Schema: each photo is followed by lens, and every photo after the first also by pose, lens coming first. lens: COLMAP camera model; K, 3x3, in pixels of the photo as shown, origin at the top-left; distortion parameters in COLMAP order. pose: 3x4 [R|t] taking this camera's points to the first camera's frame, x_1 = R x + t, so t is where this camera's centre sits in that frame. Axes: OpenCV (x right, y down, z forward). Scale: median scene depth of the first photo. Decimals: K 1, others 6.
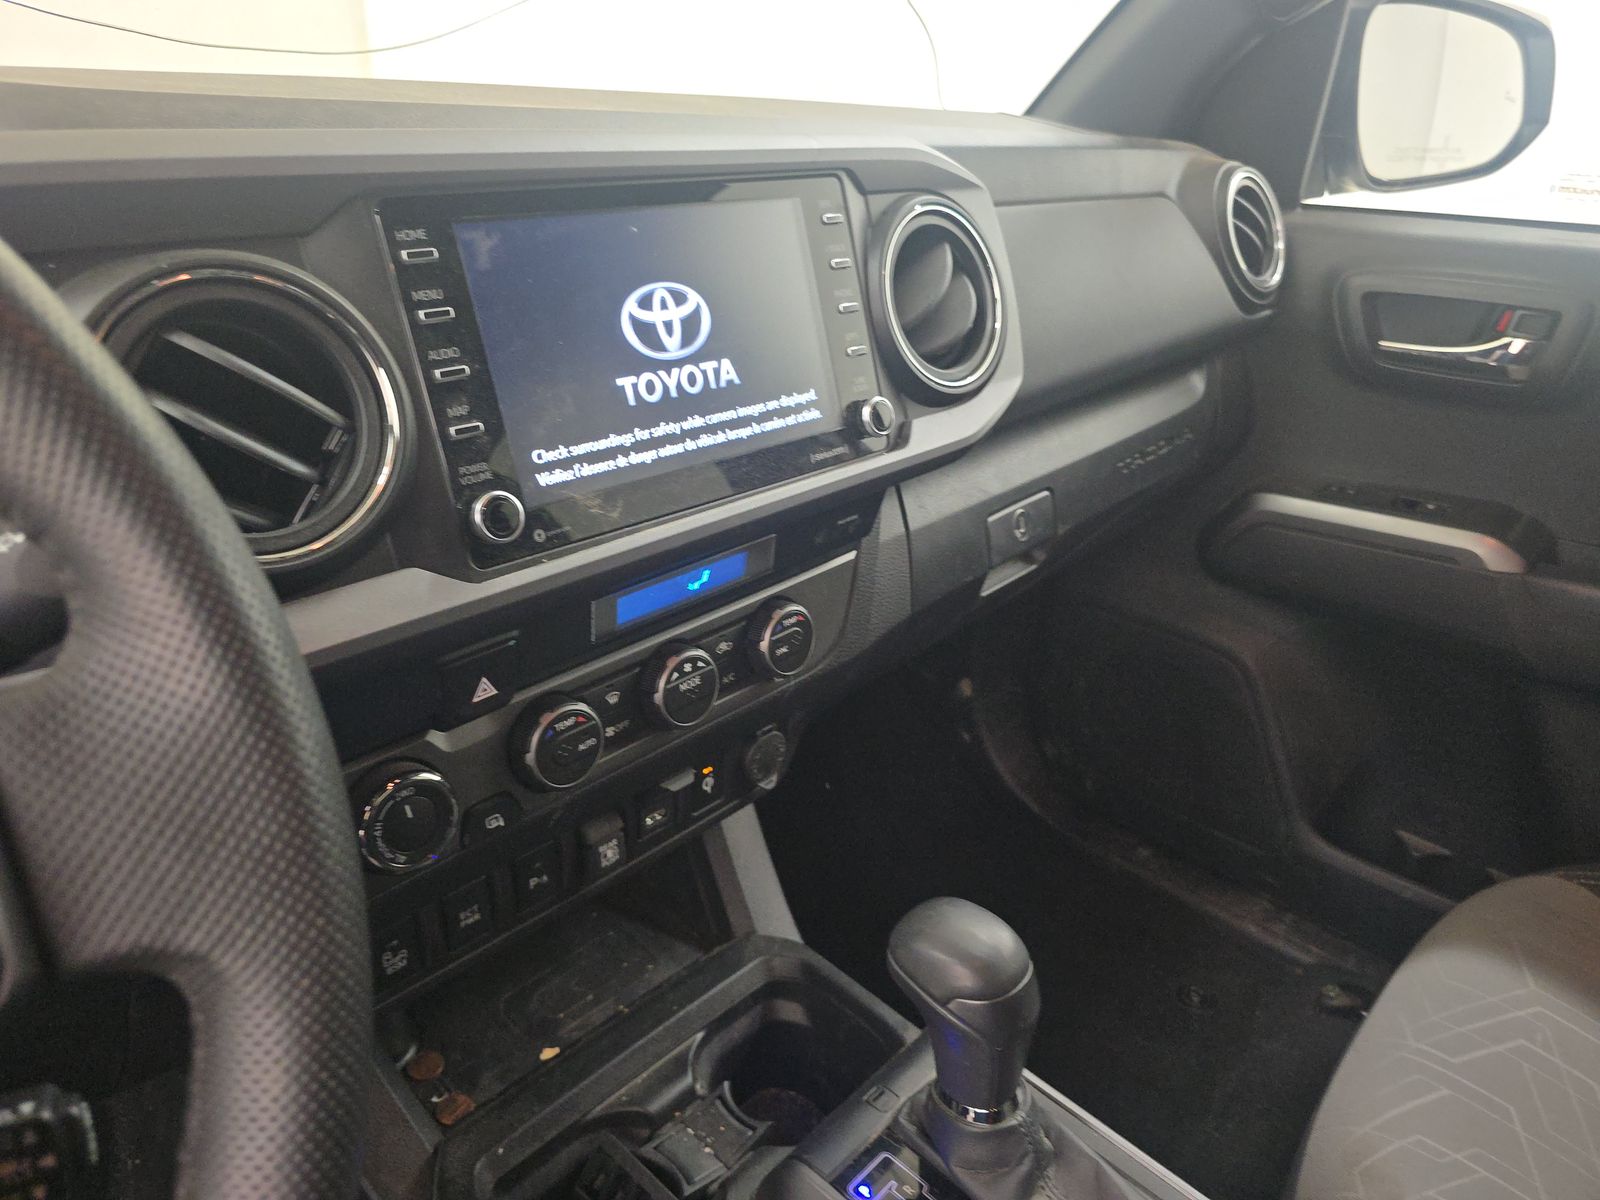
lens RADIAL K [[1074.8, 0, 800.0], [0, 1074.8, 600.0], [0, 0, 1]] dist [0.068714, -0.086176]
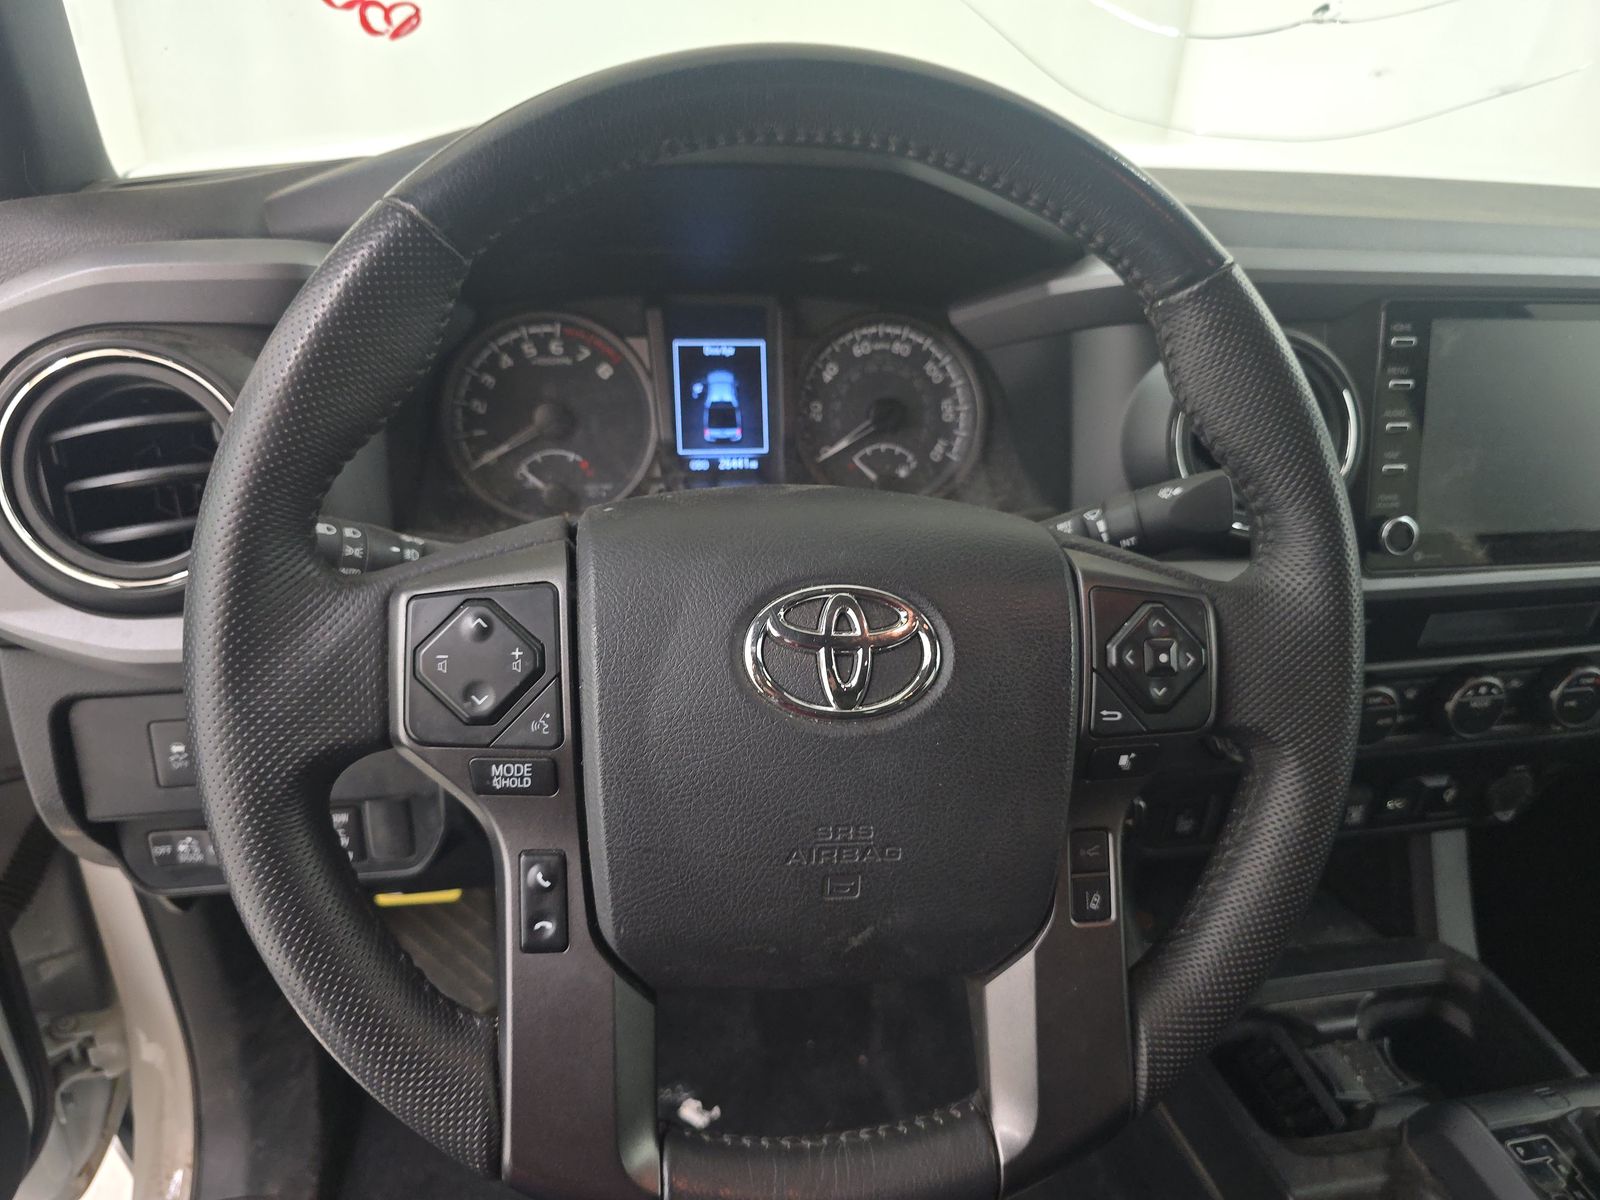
lens RADIAL K [[1074.8, 0, 800.0], [0, 1074.8, 600.0], [0, 0, 1]] dist [0.068714, -0.086176]
pose [[0.825496, 0.269558, -0.495877, -0.150711], [-0.273724, 0.959546, 0.065933, 0.090301], [0.493590, 0.081306, 0.865886, -0.424570]]
